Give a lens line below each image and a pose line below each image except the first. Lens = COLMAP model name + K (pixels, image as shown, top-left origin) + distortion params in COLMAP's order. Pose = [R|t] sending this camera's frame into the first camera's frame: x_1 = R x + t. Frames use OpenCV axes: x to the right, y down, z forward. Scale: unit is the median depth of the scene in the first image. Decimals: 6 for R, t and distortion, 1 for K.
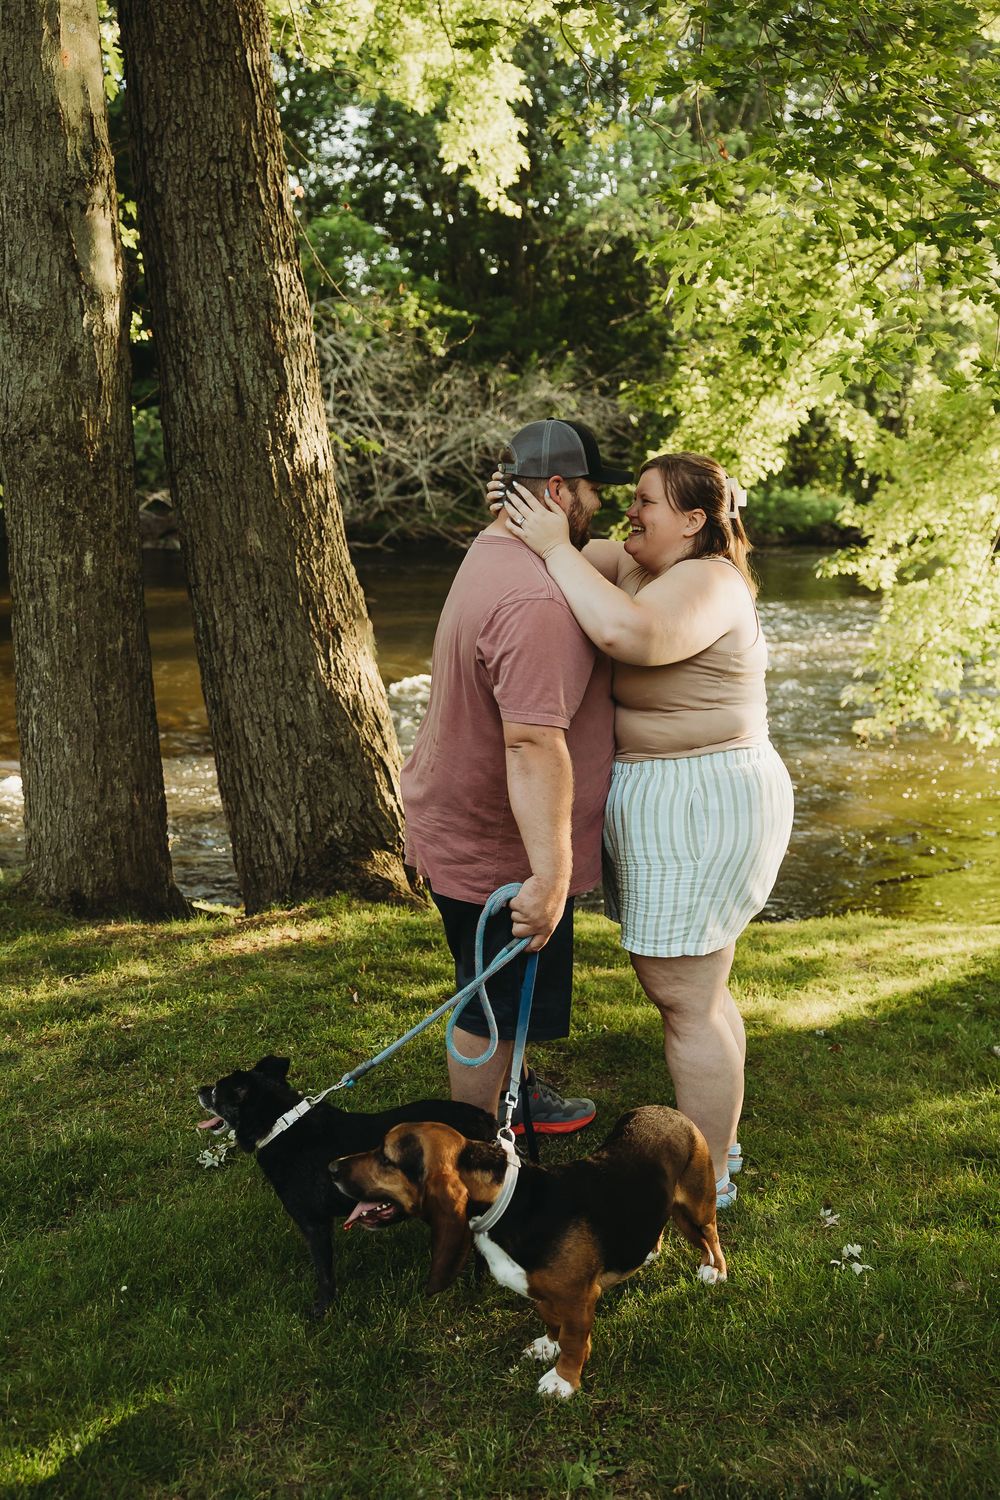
lens RADIAL K [[1500.9, 0, 501.4], [0, 1500.9, 705.7], [0, 0, 1]] dist [0.005189, 0.003502]
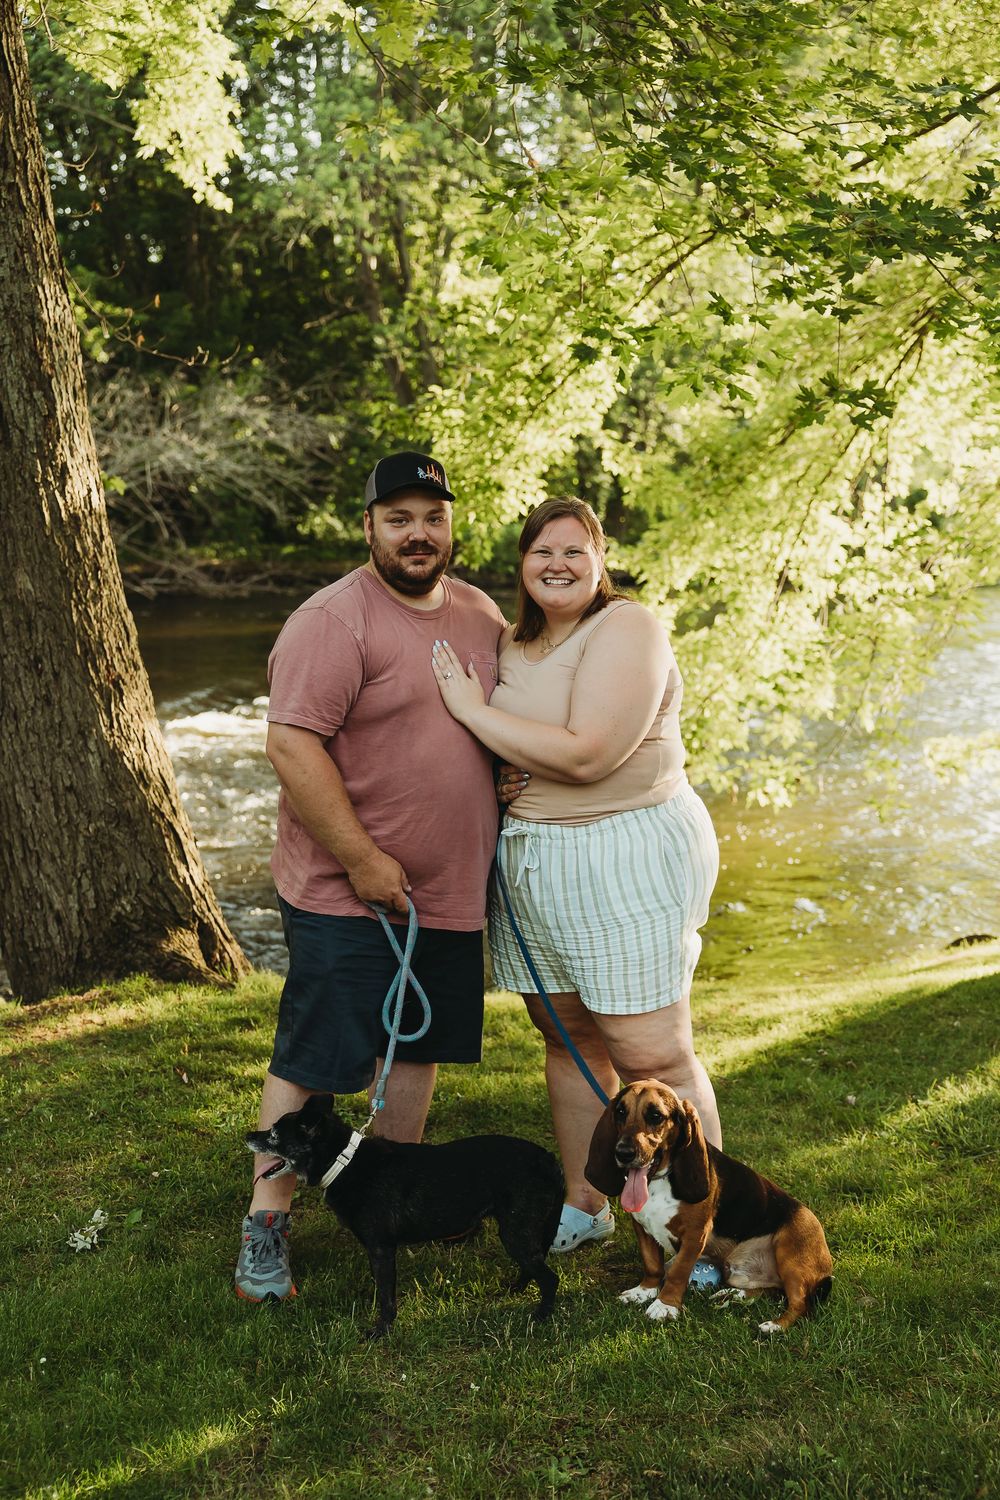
lens RADIAL K [[1797.1, 0, 466.6], [0, 1797.1, 751.8], [0, 0, 1]] dist [0.002250, 0.009579]
pose [[0.985912, -0.018759, 0.166211, -0.083506], [0.021365, 0.999675, -0.013902, 0.010358], [-0.165896, 0.017258, 0.985992, -0.091537]]
